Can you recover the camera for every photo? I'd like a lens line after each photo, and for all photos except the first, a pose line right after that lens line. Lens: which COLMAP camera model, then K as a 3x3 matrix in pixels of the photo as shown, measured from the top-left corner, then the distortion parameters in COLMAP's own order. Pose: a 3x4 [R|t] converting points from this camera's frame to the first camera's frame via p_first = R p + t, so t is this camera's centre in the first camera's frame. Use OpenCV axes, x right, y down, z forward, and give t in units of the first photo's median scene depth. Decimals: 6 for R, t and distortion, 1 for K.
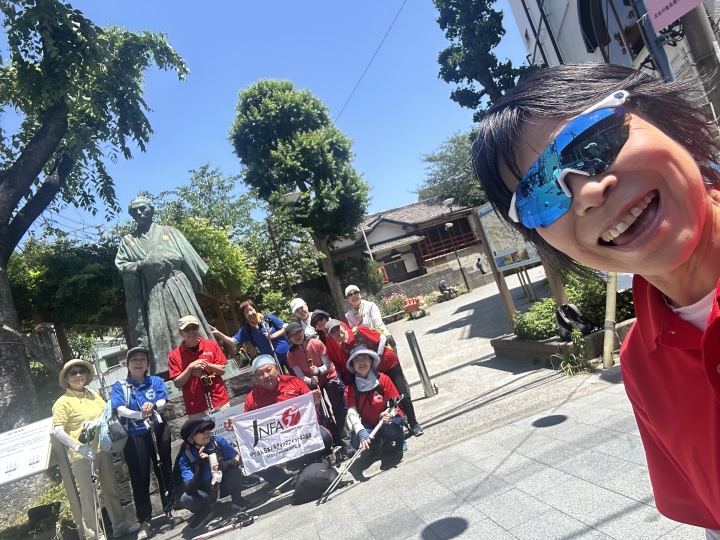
lens RADIAL K [[495.8, 0, 360.0], [0, 495.8, 270.0], [0, 0, 1]] dist [0.074006, -0.091494]
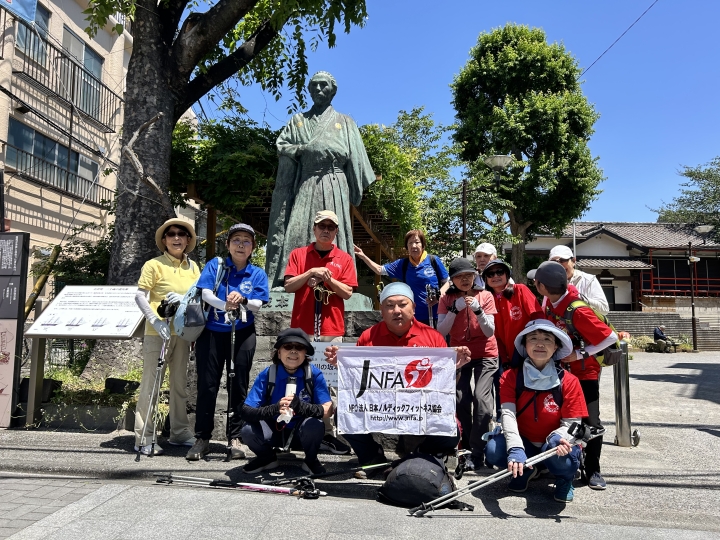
lens RADIAL K [[535.1, 0, 360.0], [0, 535.1, 270.0], [0, 0, 1]] dist [0.071810, -0.083783]
pose [[0.897544, 0.294460, -0.328190, -0.004397], [-0.291699, 0.954699, 0.058833, 0.092098], [0.330647, 0.042927, 0.942778, 0.198487]]
